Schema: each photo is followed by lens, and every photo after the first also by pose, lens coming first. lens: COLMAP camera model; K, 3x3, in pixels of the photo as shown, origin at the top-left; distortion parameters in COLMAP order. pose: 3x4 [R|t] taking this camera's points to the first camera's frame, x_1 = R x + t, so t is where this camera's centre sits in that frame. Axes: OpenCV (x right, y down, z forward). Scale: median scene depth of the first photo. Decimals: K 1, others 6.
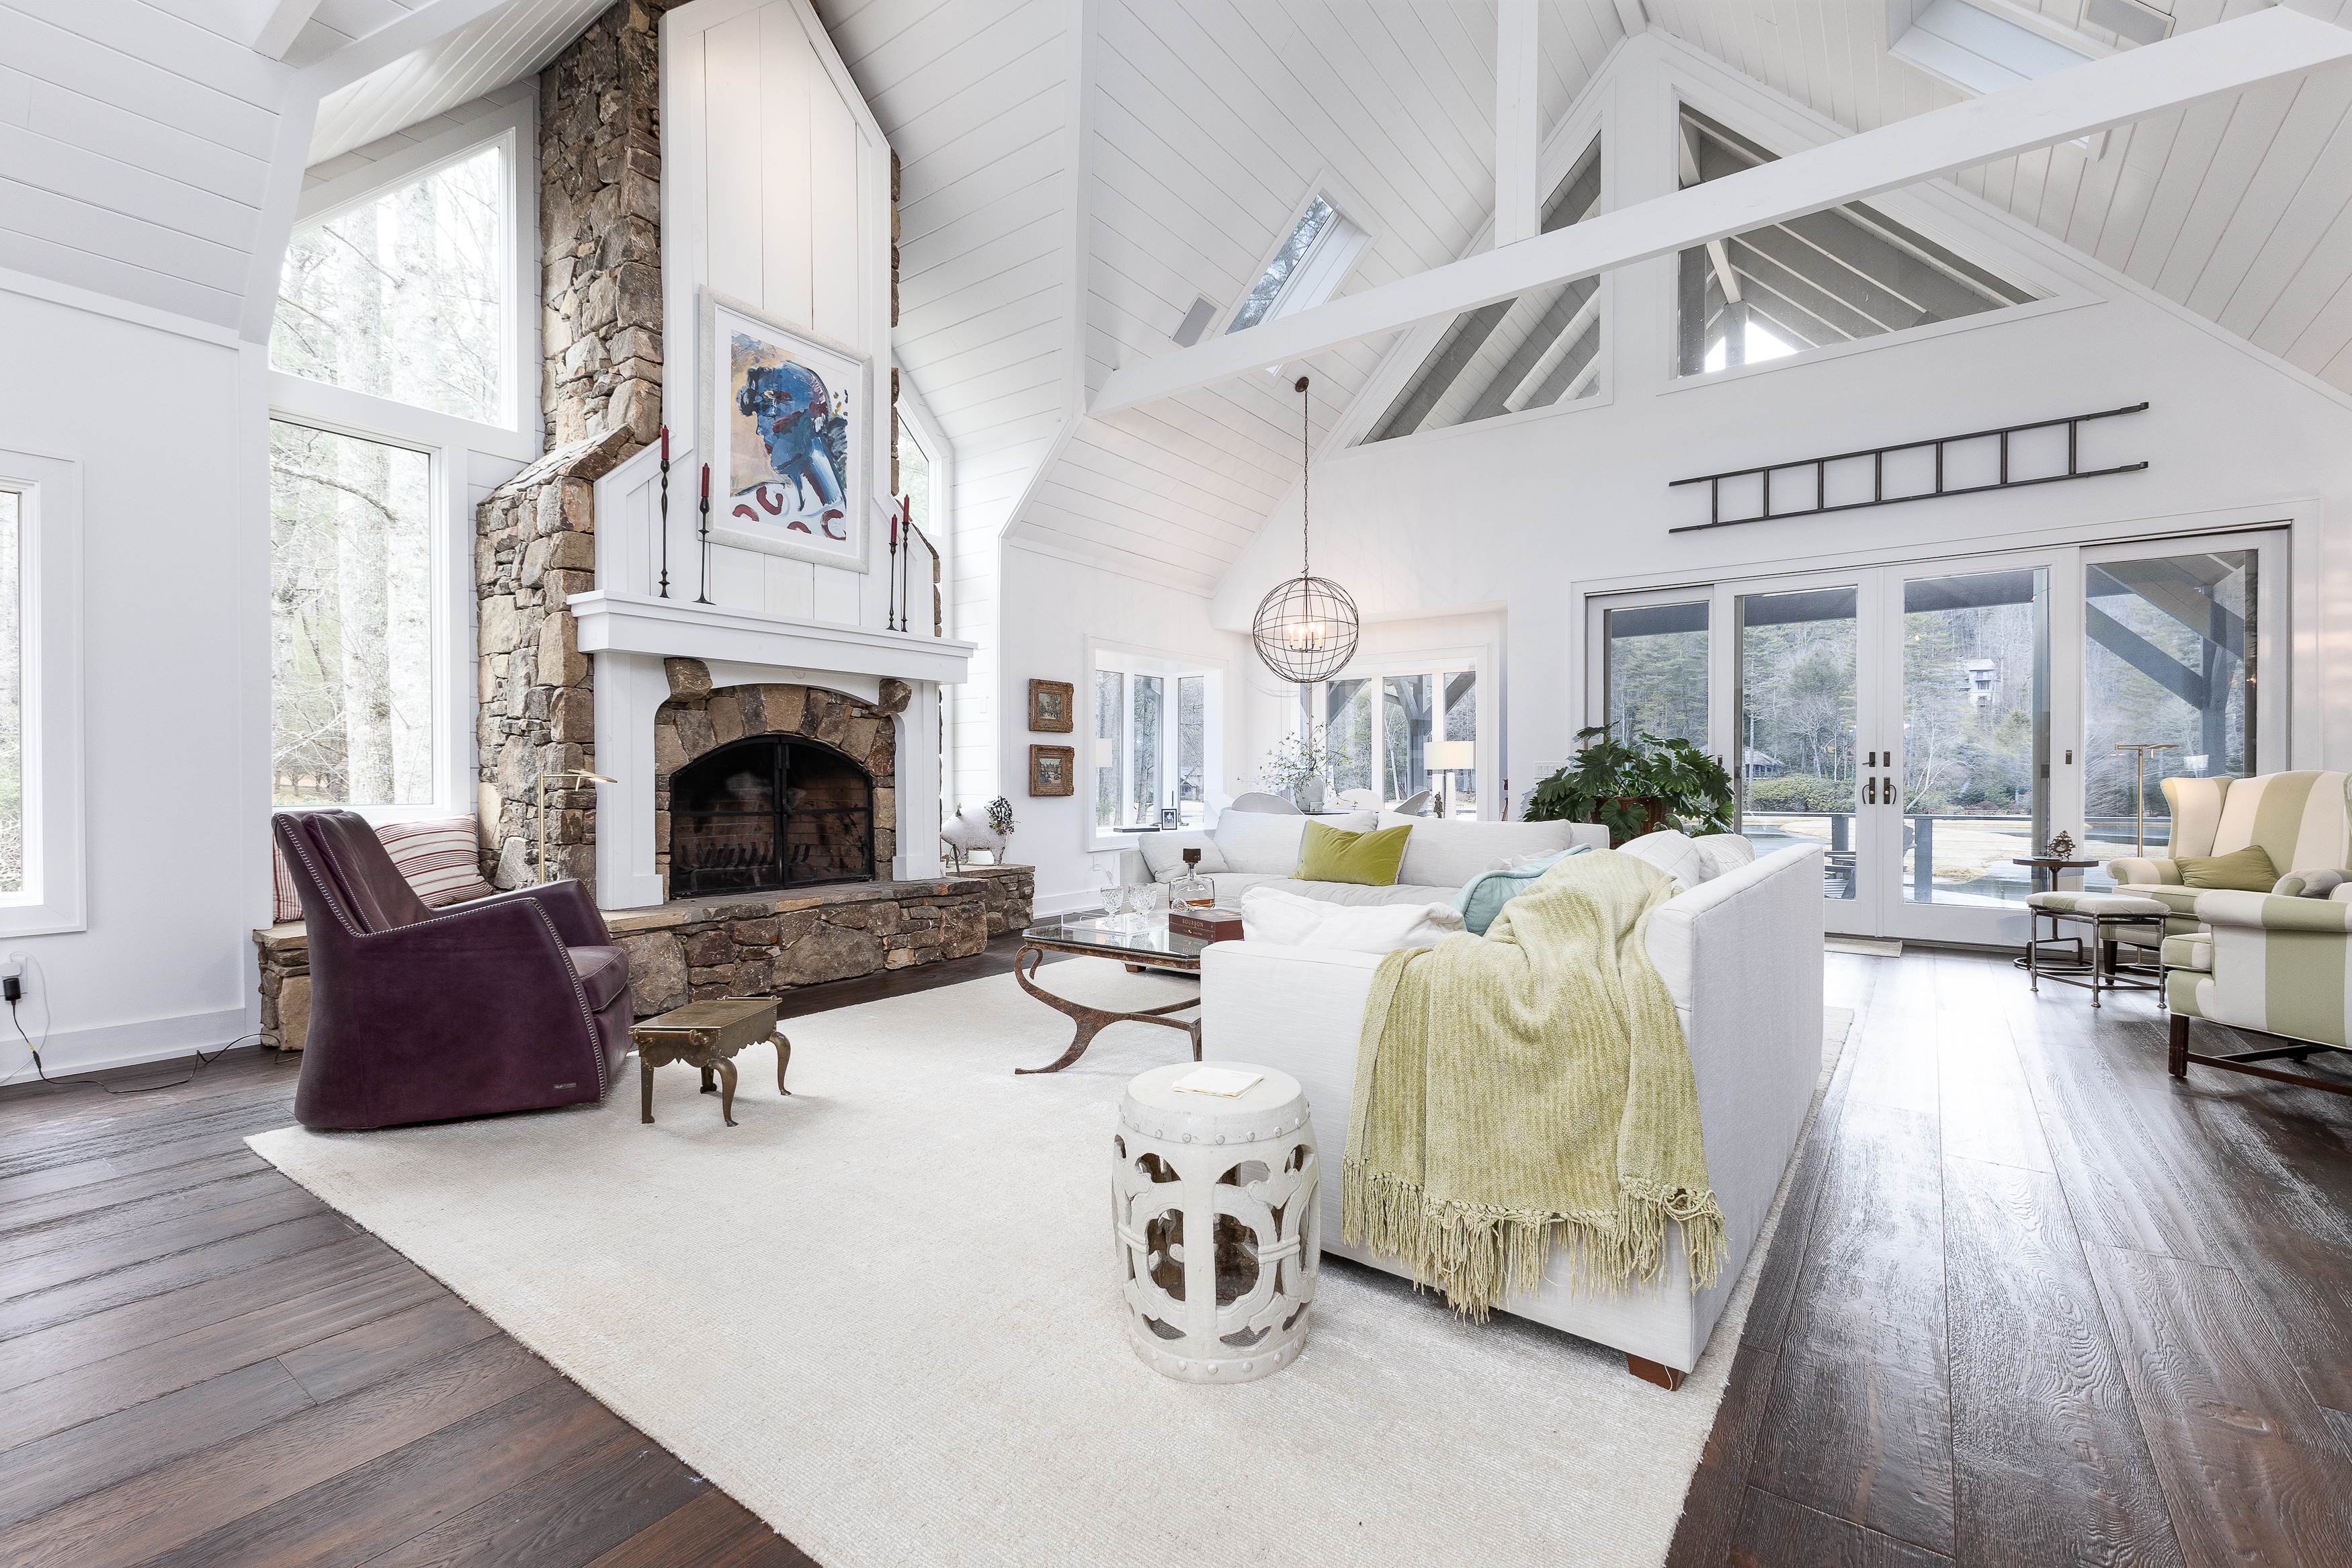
lens RADIAL K [[1017.1, 0, 1179.5], [0, 1017.1, 779.2], [0, 0, 1]] dist [-0.001112, -0.002807]
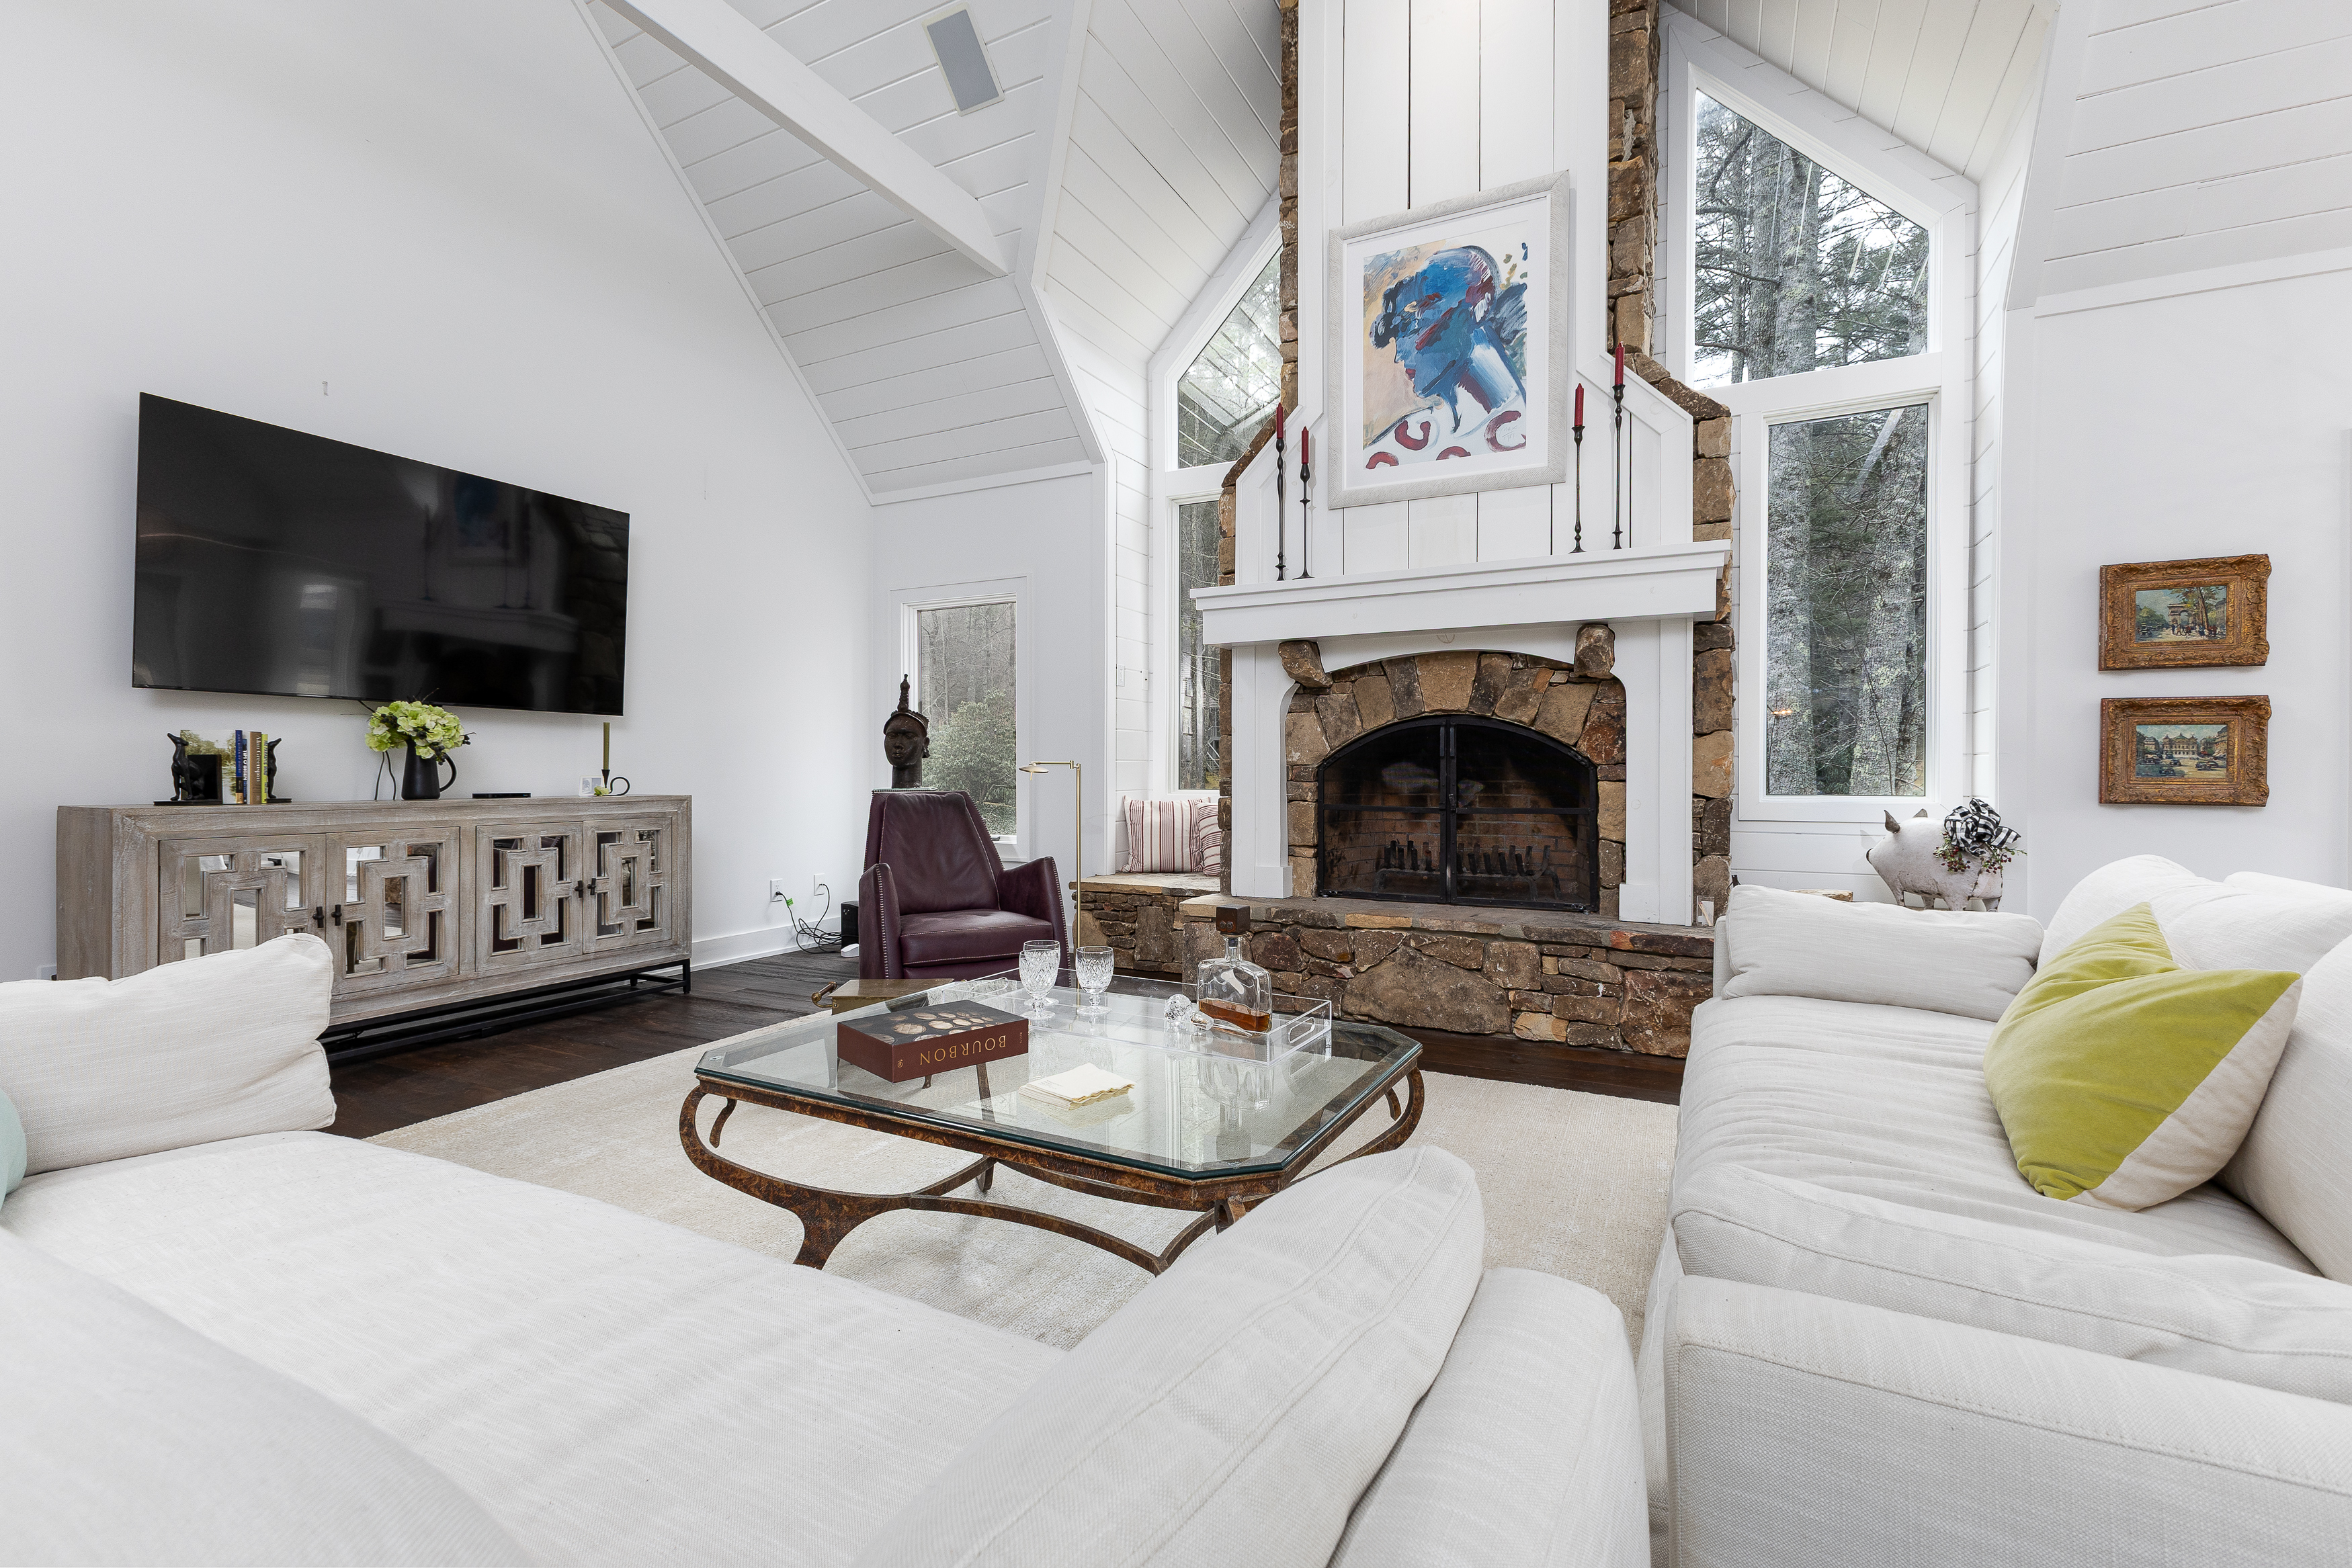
lens RADIAL K [[1017.1, 0, 1172.2], [0, 1017.1, 775.2], [0, 0, 1]] dist [-0.001112, -0.002807]
pose [[0.145853, 0.006356, -0.989286, 0.368827], [0.000863, 0.999978, 0.006552, -0.000811], [0.989306, -0.001810, 0.145844, 0.638572]]
